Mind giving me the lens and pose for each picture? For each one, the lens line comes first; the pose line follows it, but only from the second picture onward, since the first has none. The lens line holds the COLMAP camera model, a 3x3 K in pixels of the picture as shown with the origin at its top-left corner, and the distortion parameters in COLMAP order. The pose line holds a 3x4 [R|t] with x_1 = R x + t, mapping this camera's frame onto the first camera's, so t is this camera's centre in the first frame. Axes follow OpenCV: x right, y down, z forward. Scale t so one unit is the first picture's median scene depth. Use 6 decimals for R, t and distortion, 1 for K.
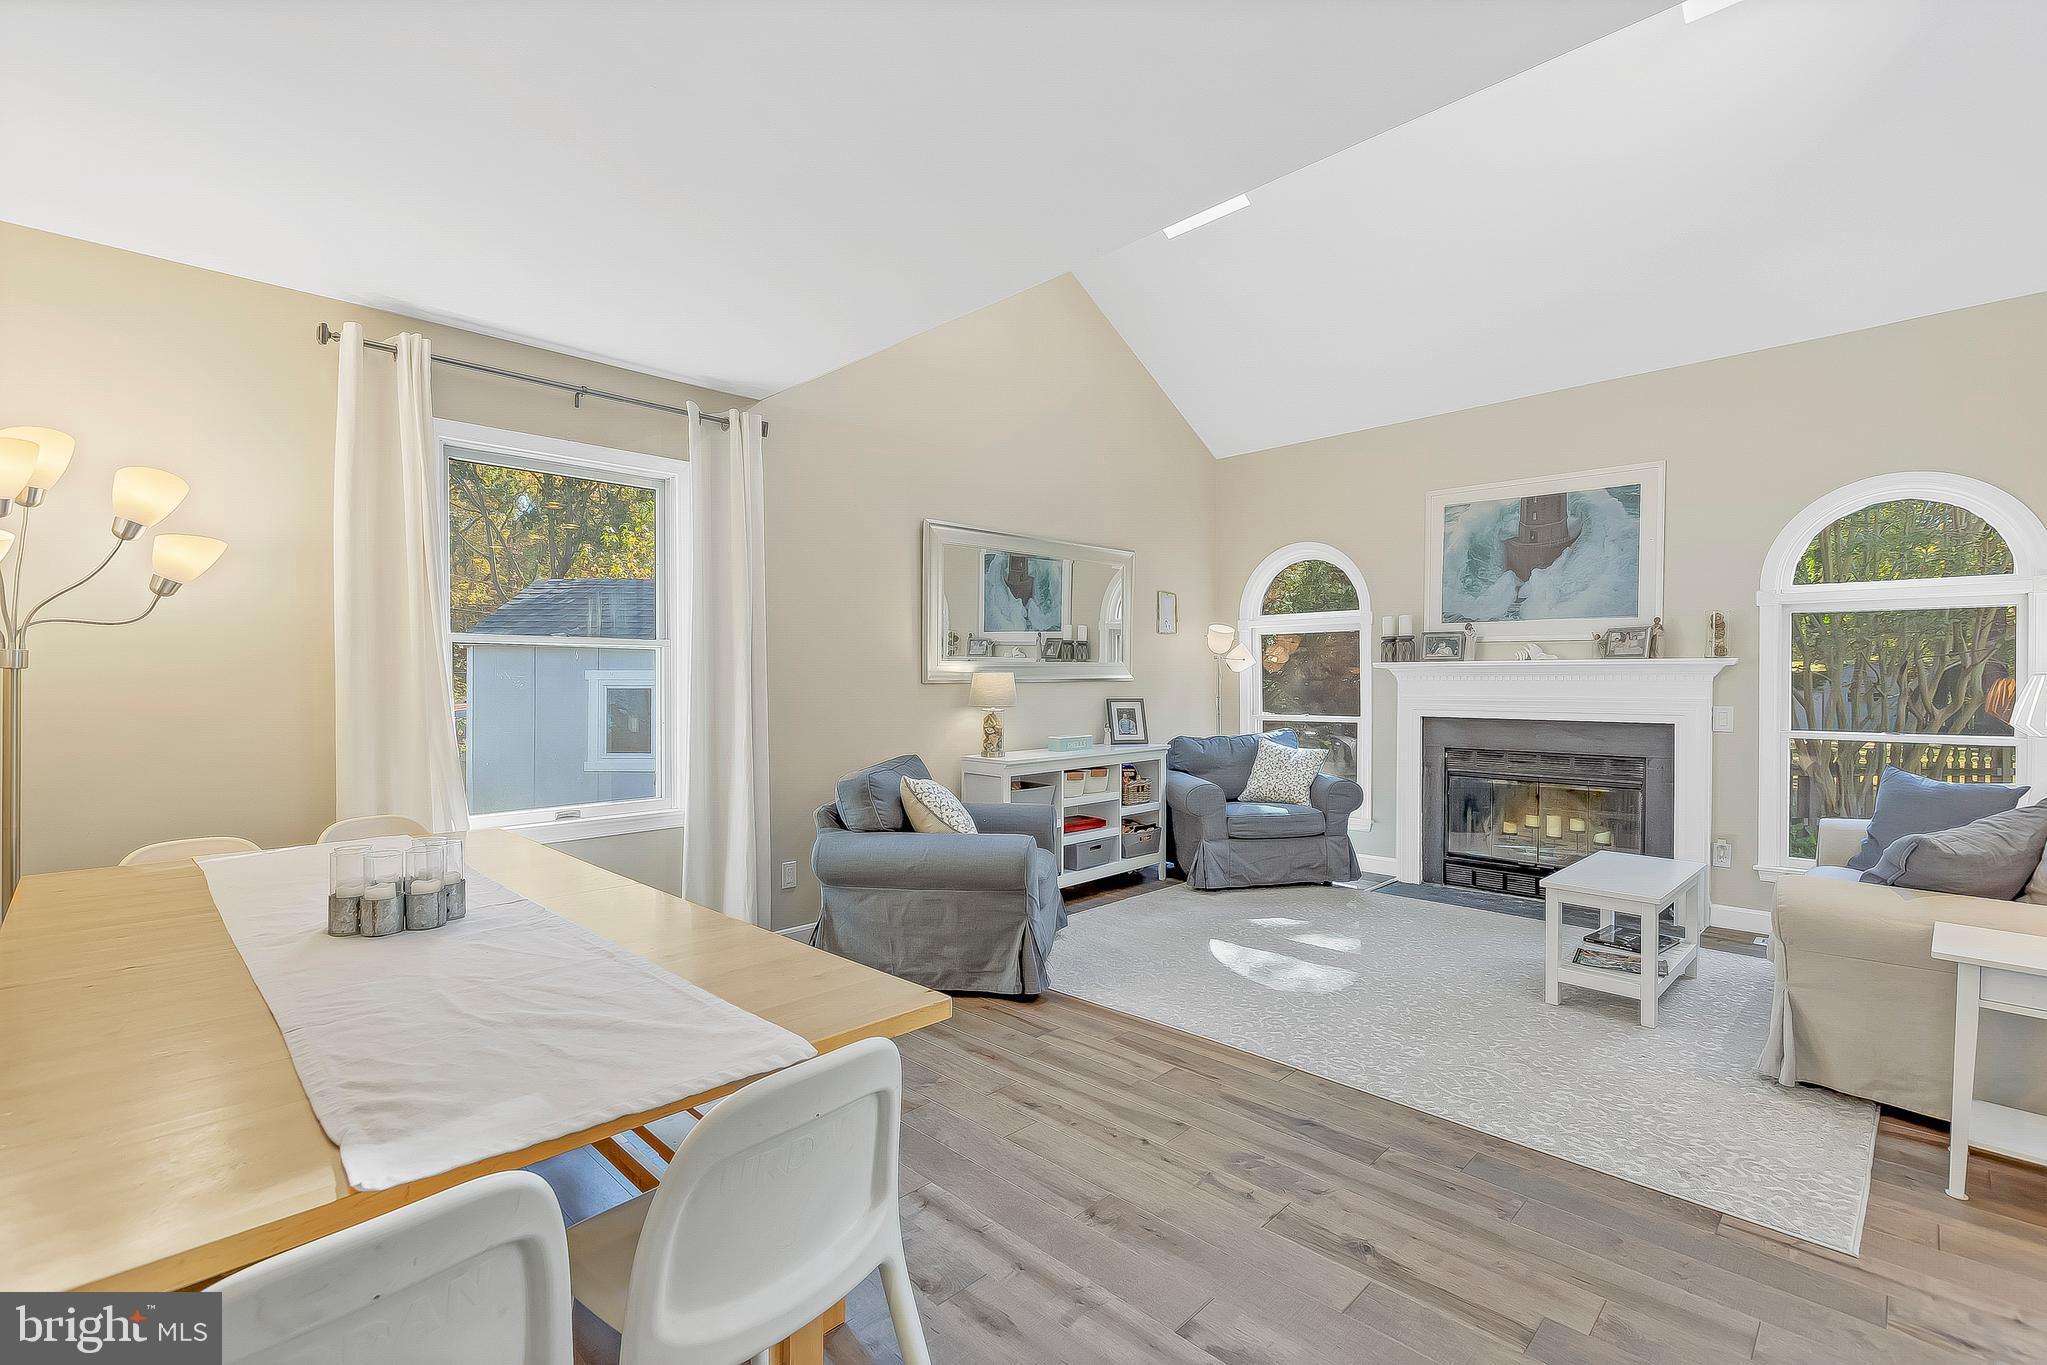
lens RADIAL K [[890.4, 0, 1032.9], [0, 890.4, 684.4], [0, 0, 1]] dist [0.004967, -0.000111]
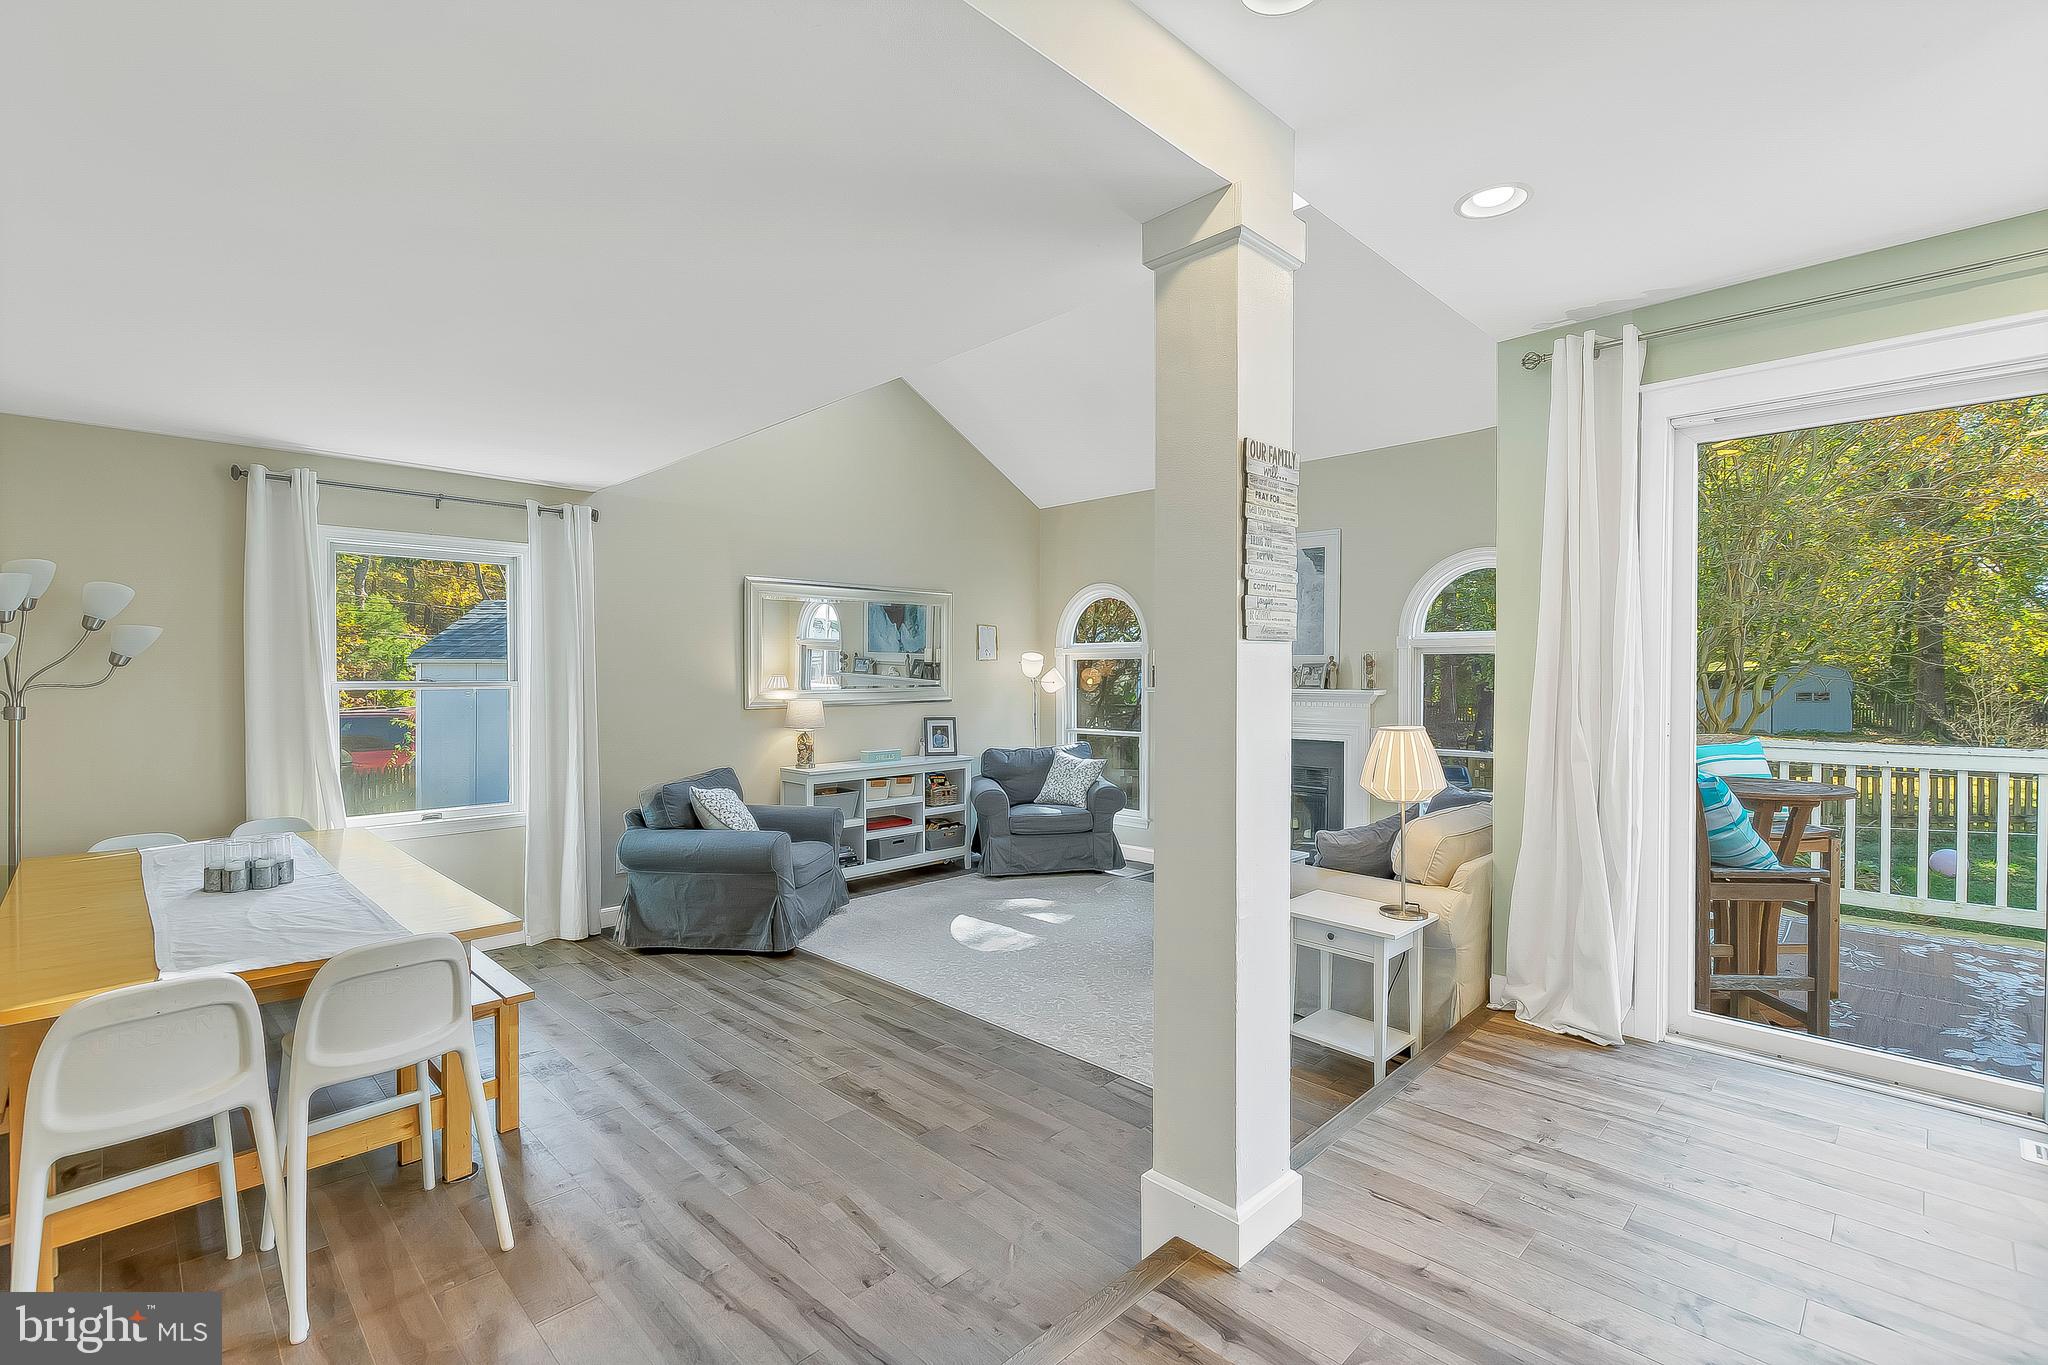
lens RADIAL K [[896.3, 0, 1030.5], [0, 896.3, 679.9], [0, 0, 1]] dist [0.001826, 0.000378]
pose [[0.999995, -0.001113, -0.003048, 0.271013], [0.001112, 0.999999, -0.000261, -0.040162], [0.003048, 0.000258, 0.999995, -0.239158]]
